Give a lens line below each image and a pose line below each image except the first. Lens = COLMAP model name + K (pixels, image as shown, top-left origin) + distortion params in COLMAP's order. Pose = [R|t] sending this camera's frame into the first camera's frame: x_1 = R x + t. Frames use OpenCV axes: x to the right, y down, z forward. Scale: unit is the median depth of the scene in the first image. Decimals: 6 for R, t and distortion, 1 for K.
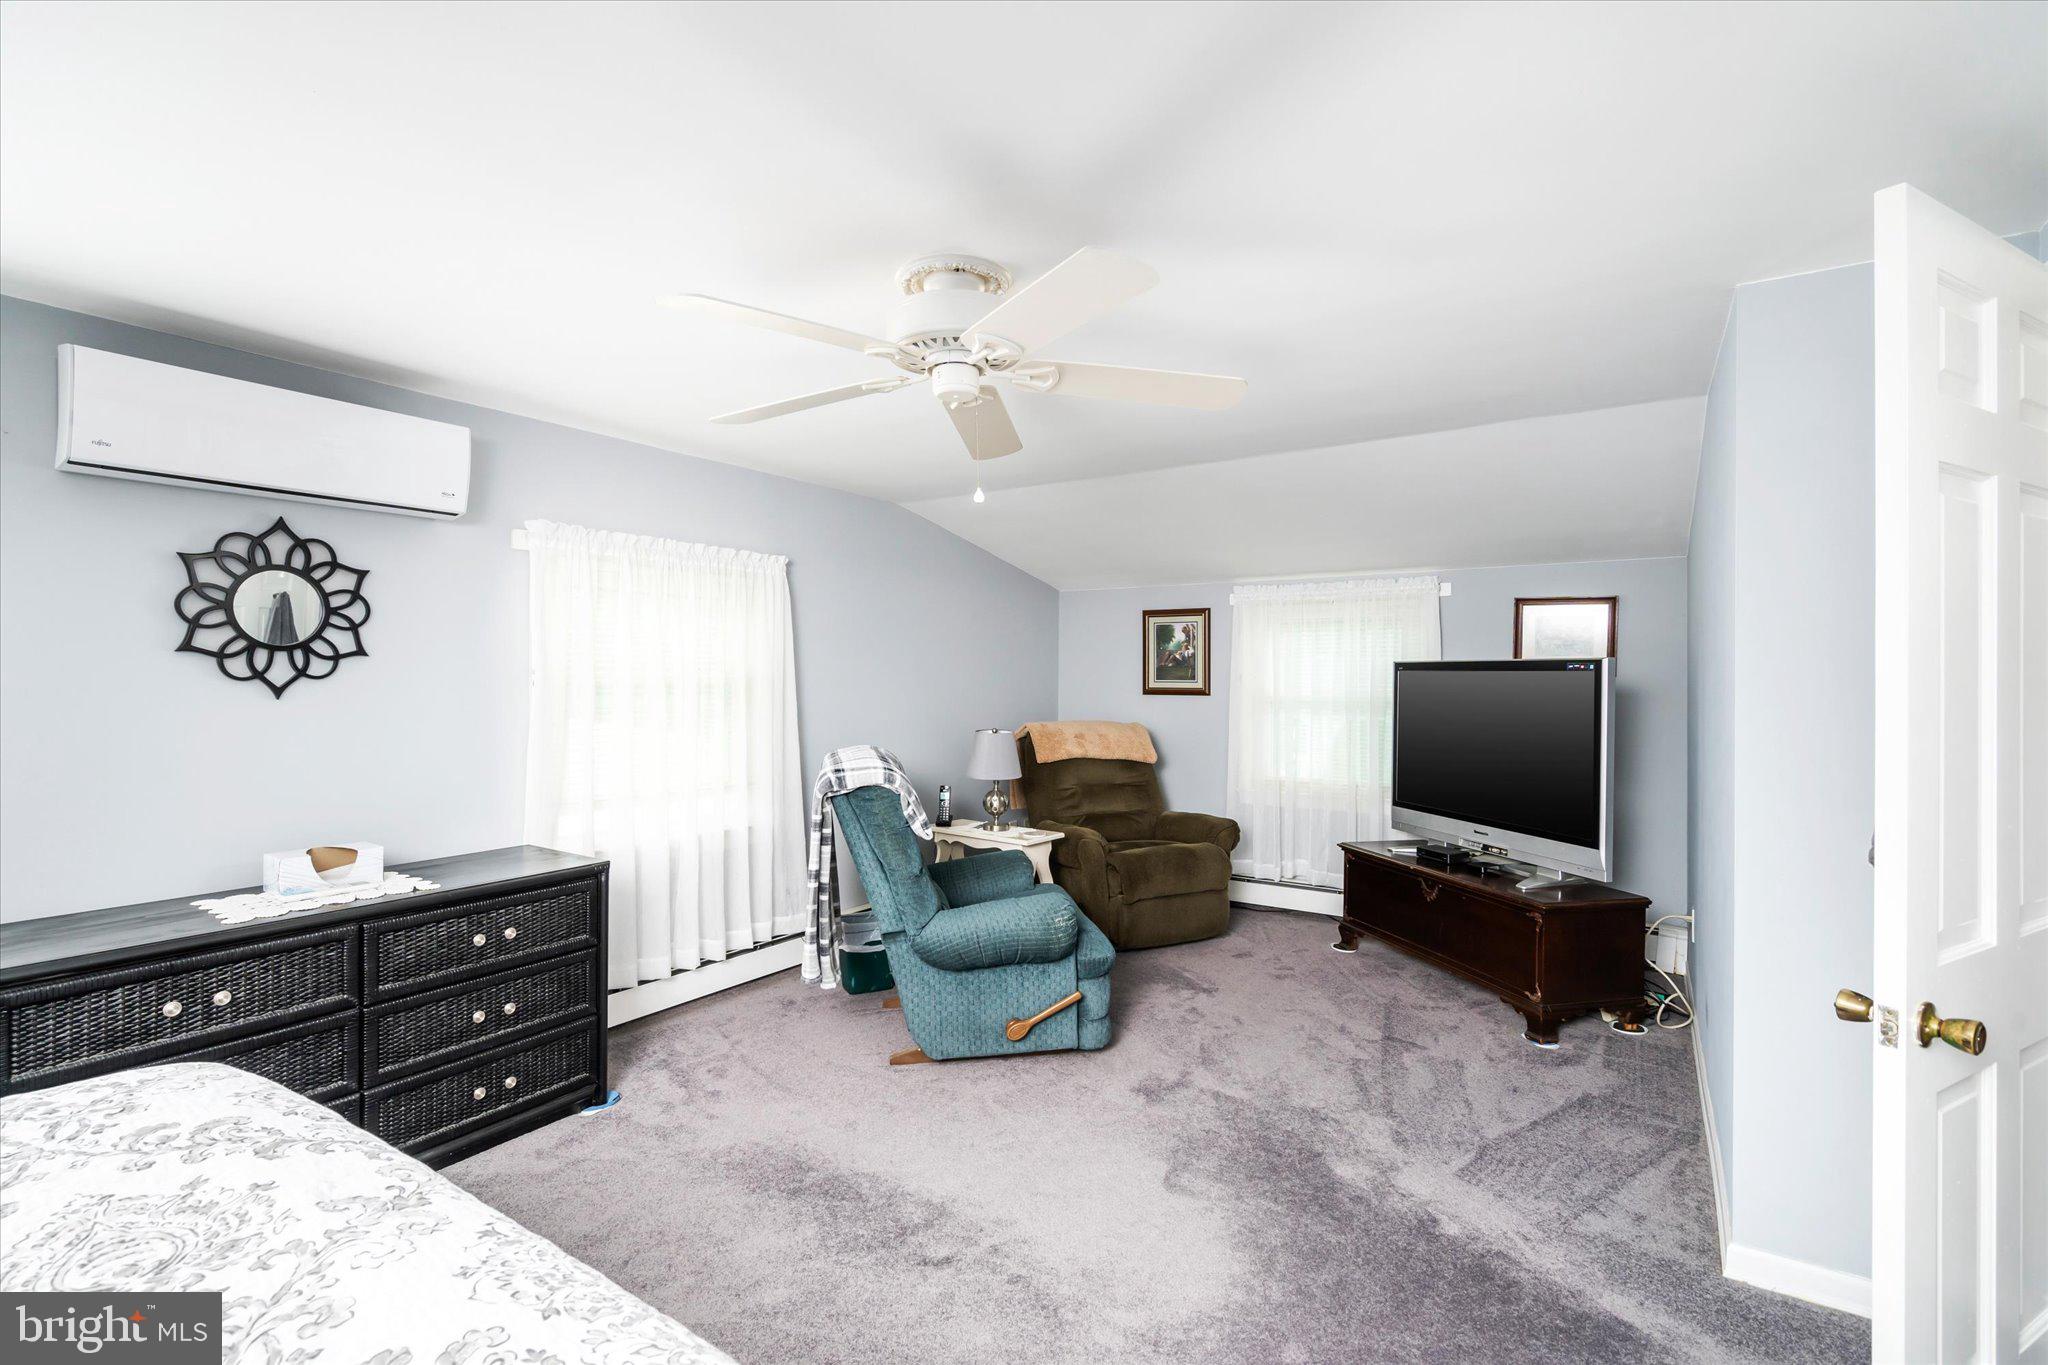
lens RADIAL K [[967.1, 0, 1024.0], [0, 967.1, 682.5], [0, 0, 1]] dist [-0.000160, 0.000600]
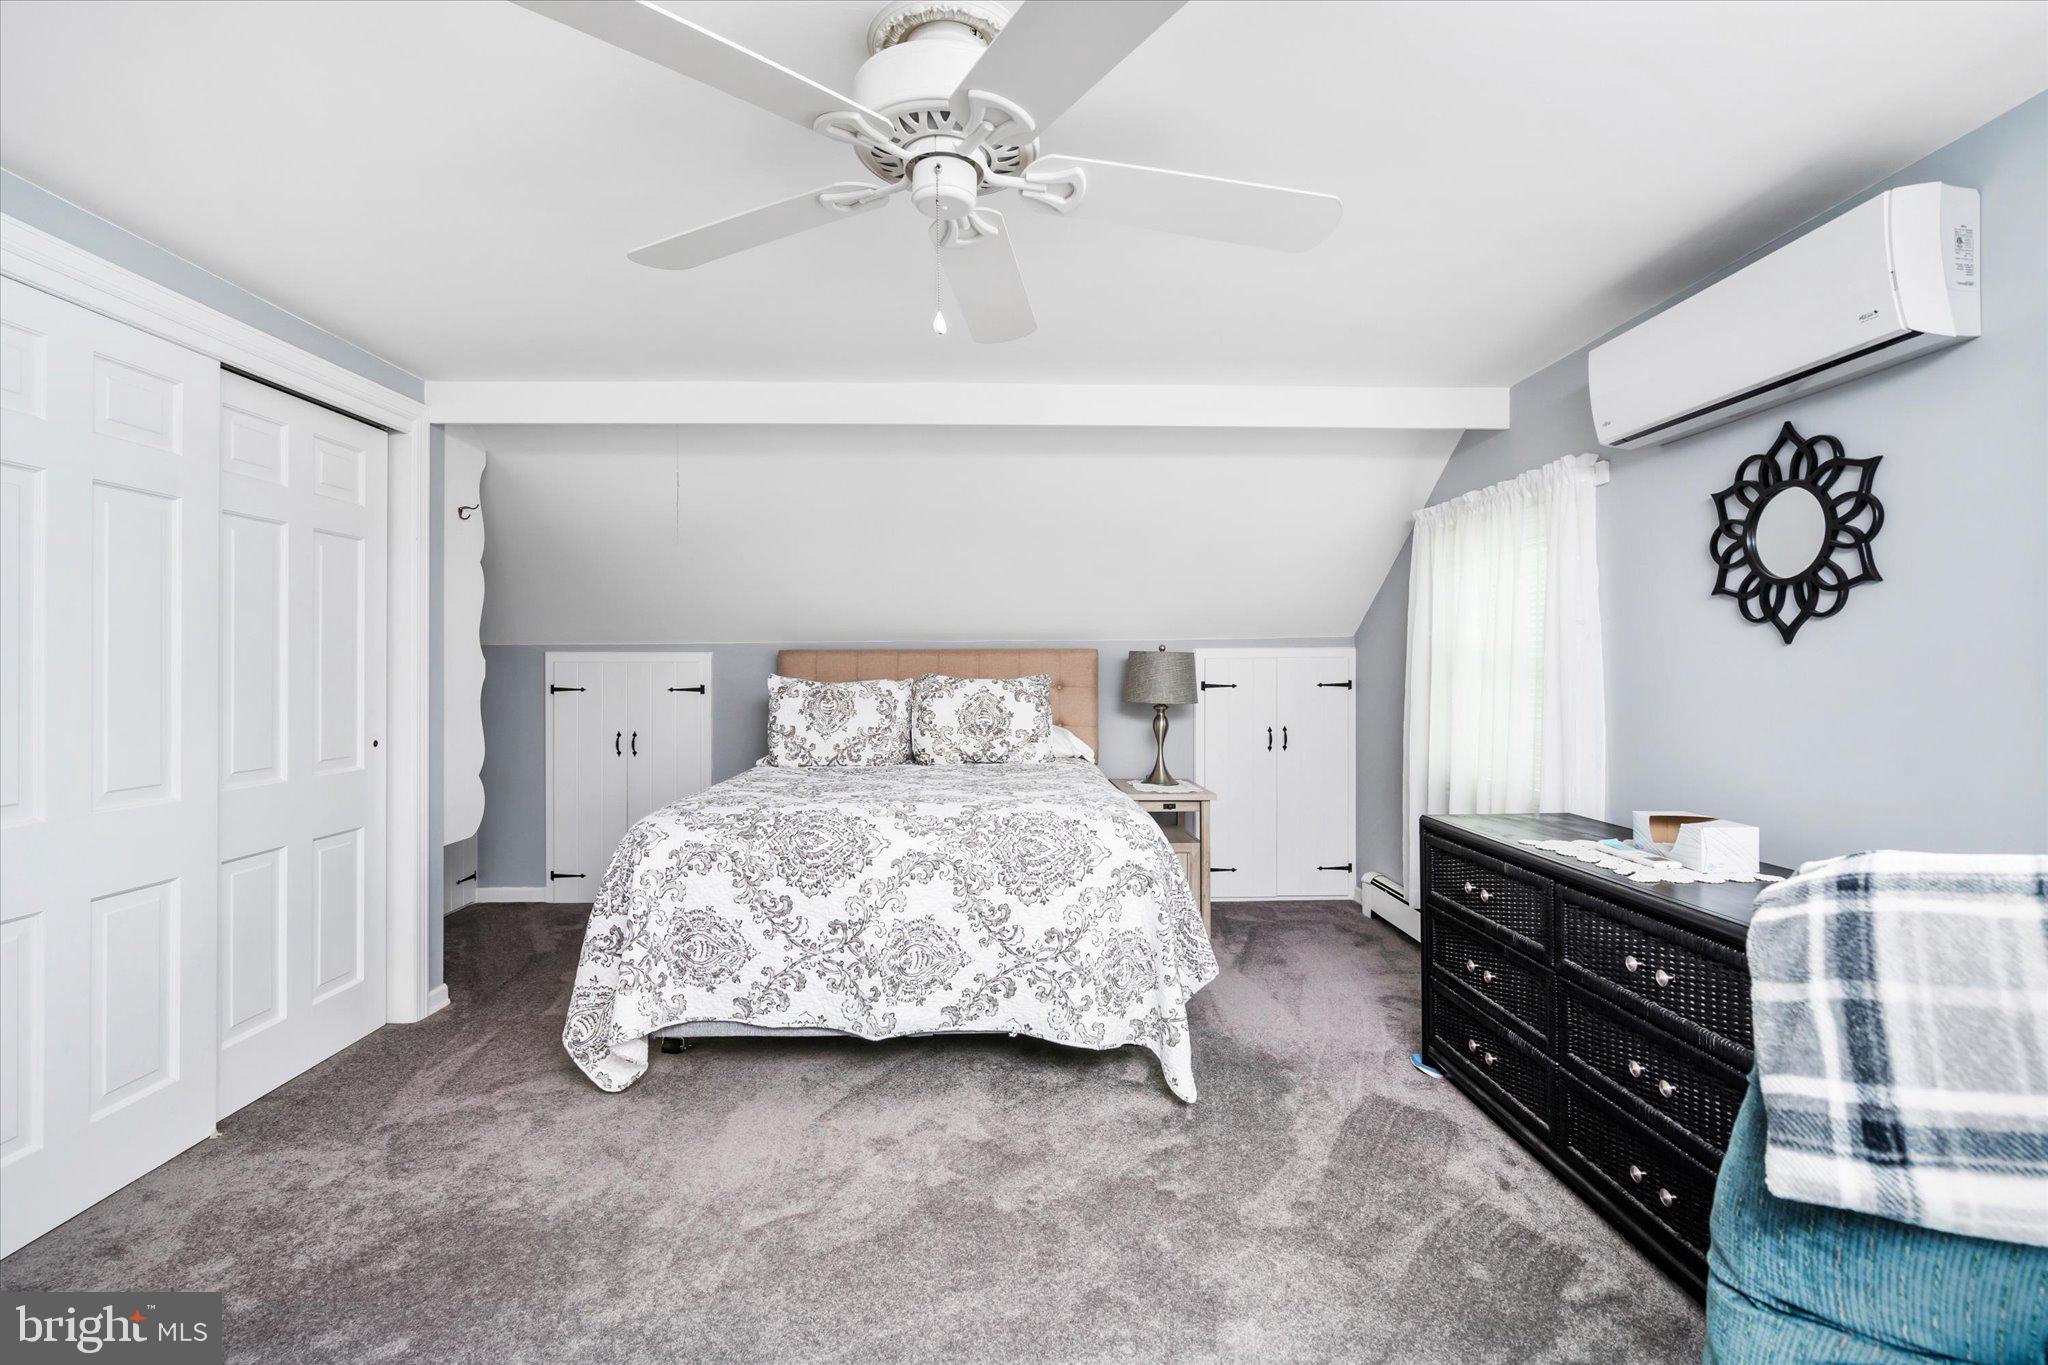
lens RADIAL K [[967.1, 0, 1024.0], [0, 967.1, 682.5], [0, 0, 1]] dist [-0.000160, 0.000600]
pose [[-0.806633, 0.002719, -0.591047, 0.247551], [-0.007770, 0.999854, 0.015204, 0.043281], [0.591002, 0.016856, -0.806494, 1.276410]]
